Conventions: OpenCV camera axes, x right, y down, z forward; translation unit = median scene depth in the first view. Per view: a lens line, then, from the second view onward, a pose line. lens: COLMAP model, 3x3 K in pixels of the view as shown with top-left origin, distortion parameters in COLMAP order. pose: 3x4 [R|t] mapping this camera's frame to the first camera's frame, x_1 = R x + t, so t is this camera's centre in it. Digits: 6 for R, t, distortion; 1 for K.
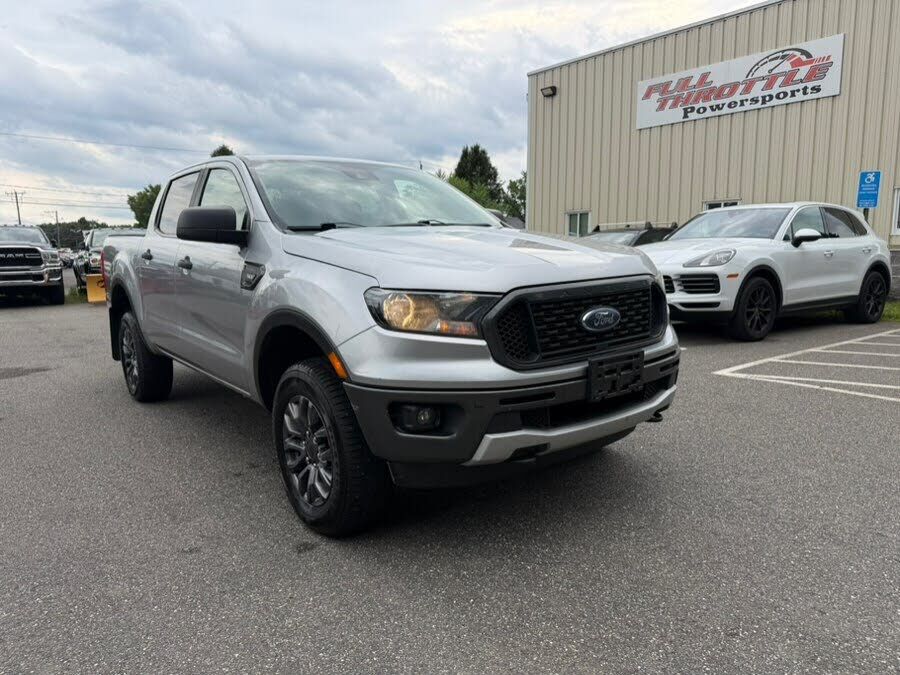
lens RADIAL K [[627.5, 0, 451.3], [0, 627.5, 336.0], [0, 0, 1]] dist [-0.001195, -0.001745]
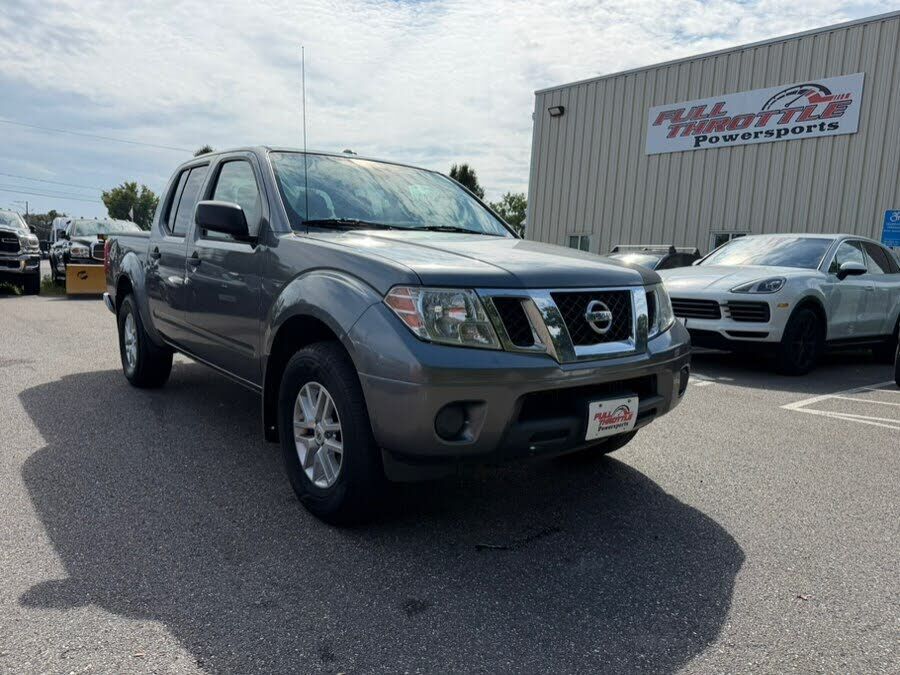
lens RADIAL K [[626.3, 0, 447.0], [0, 626.3, 339.9], [0, 0, 1]] dist [-0.002738, -0.002584]
pose [[0.997296, 0.060064, 0.042345, -0.048797], [-0.059052, 0.997947, -0.024777, 0.004993], [-0.043746, 0.022210, 0.998796, 0.043763]]
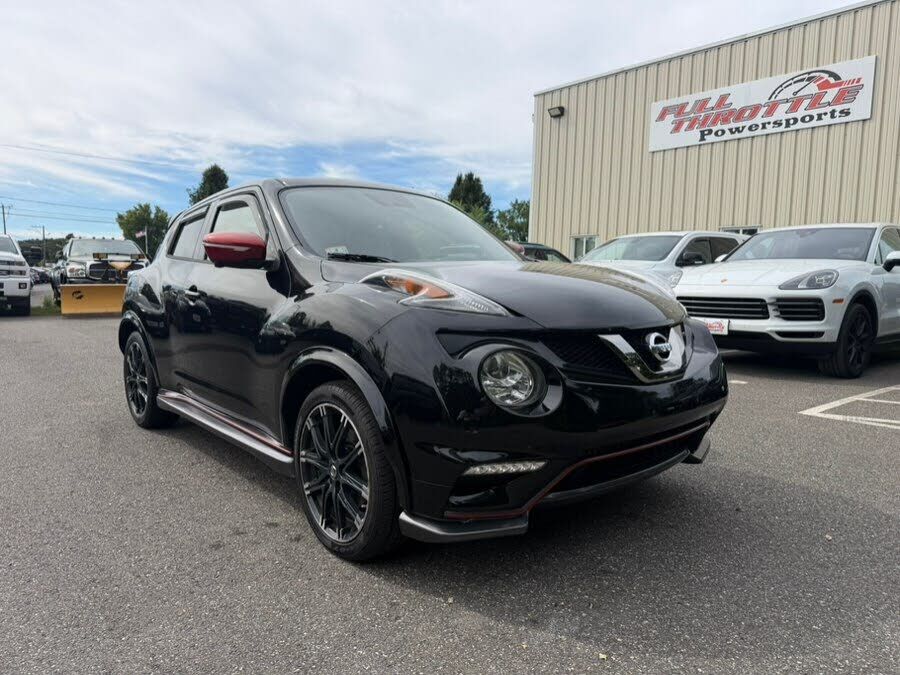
lens RADIAL K [[623.9, 0, 444.3], [0, 623.9, 339.2], [0, 0, 1]] dist [-0.001802, -0.004396]
pose [[0.999493, 0.028589, 0.014007, -0.027295], [-0.028022, 0.998840, -0.039159, 0.003023], [-0.015110, 0.038747, 0.999135, 0.077772]]
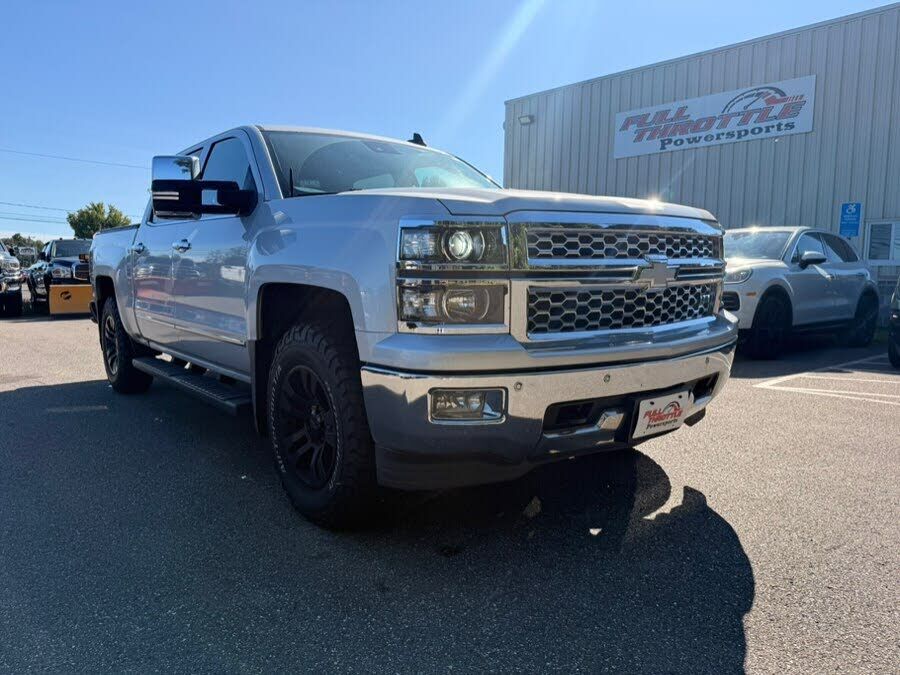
lens RADIAL K [[628.1, 0, 447.5], [0, 628.1, 334.7], [0, 0, 1]] dist [-0.000450, -0.001168]
pose [[0.996688, 0.019038, 0.079057, -0.062176], [-0.015176, 0.998675, -0.049167, 0.014176], [-0.079888, 0.047804, 0.995657, 0.017941]]
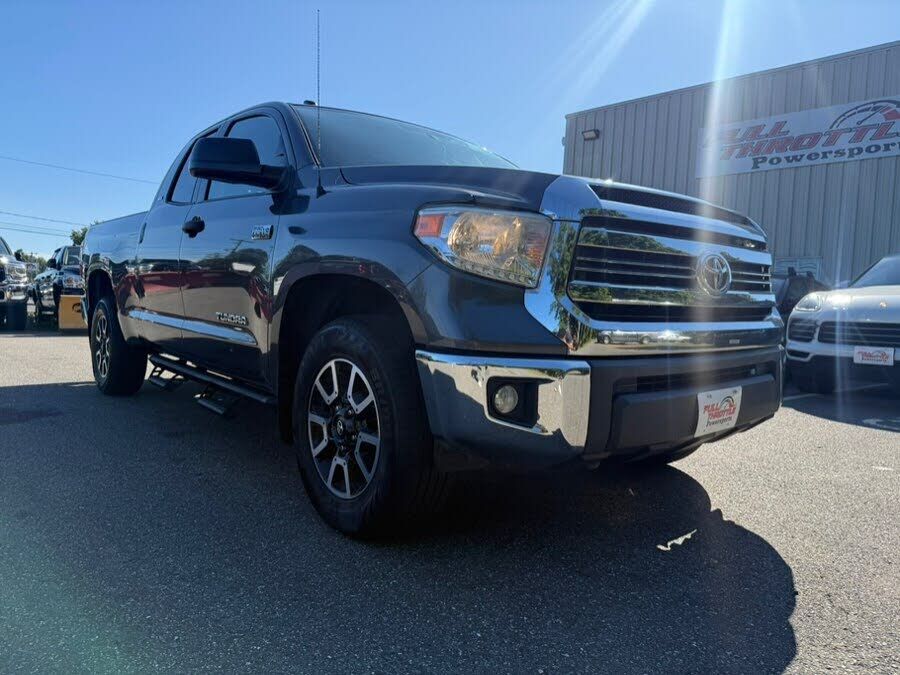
lens RADIAL K [[628.4, 0, 450.0], [0, 628.4, 337.5], [0, 0, 1]] dist [-0.003739, -0.001224]
pose [[0.994877, 0.055502, 0.084491, -0.155563], [-0.047531, 0.994475, -0.093593, 0.007988], [-0.089219, 0.089098, 0.992019, 0.167392]]
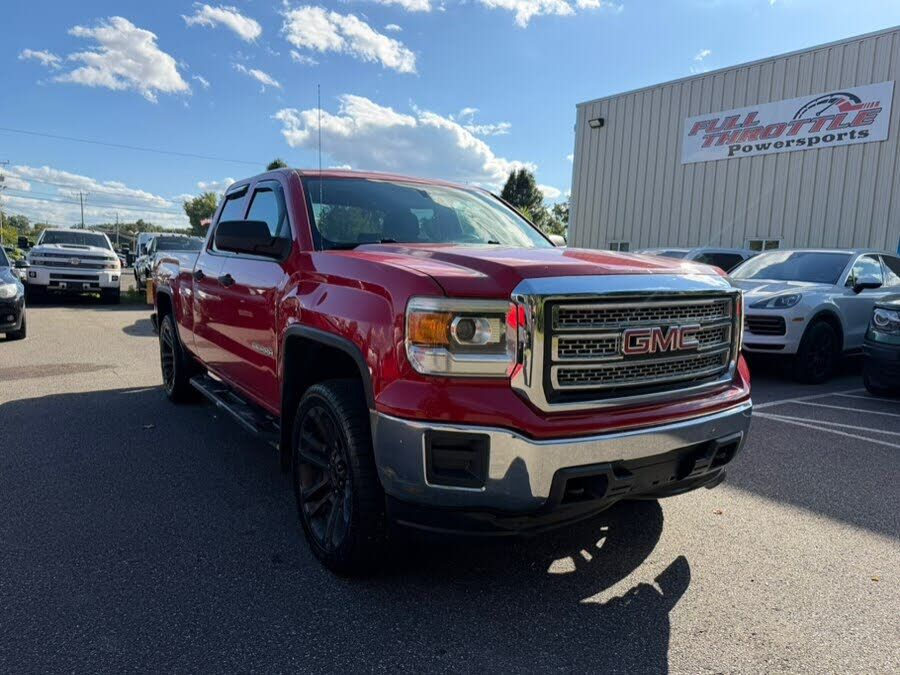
lens RADIAL K [[628.4, 0, 450.0], [0, 628.4, 337.5], [0, 0, 1]] dist [-0.003739, -0.001224]
pose [[0.996319, 0.059245, -0.061959, 0.003092], [-0.060822, 0.997863, -0.023880, -0.003718], [0.060411, 0.027561, 0.997793, -0.032275]]
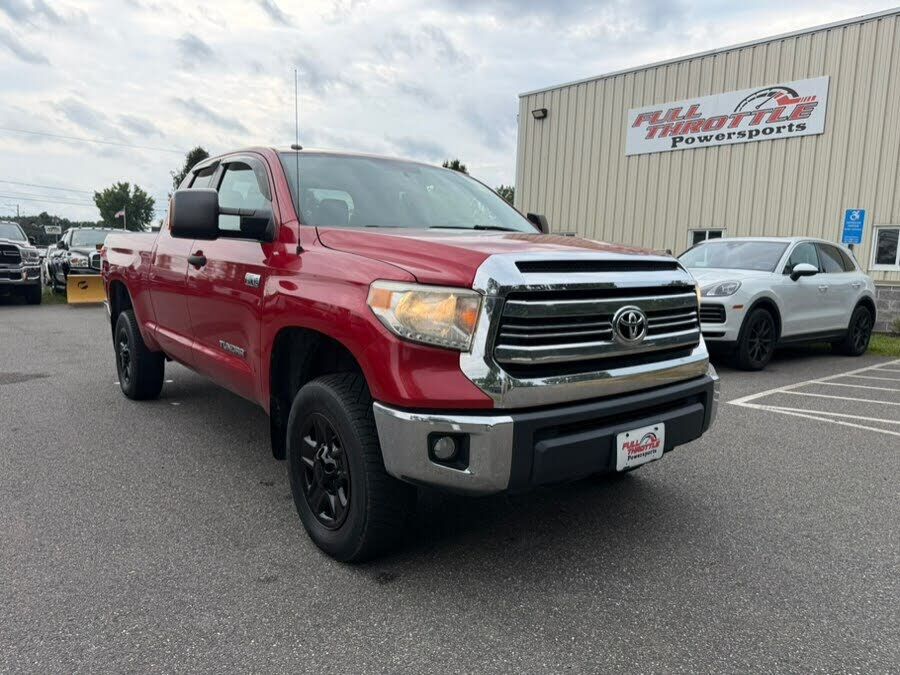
lens RADIAL K [[627.5, 0, 451.3], [0, 627.5, 336.0], [0, 0, 1]] dist [-0.001195, -0.001745]
pose [[0.997873, 0.036857, 0.053778, -0.038998], [-0.035837, 0.999162, -0.019799, -0.005810], [-0.054462, 0.017829, 0.998357, -0.000240]]
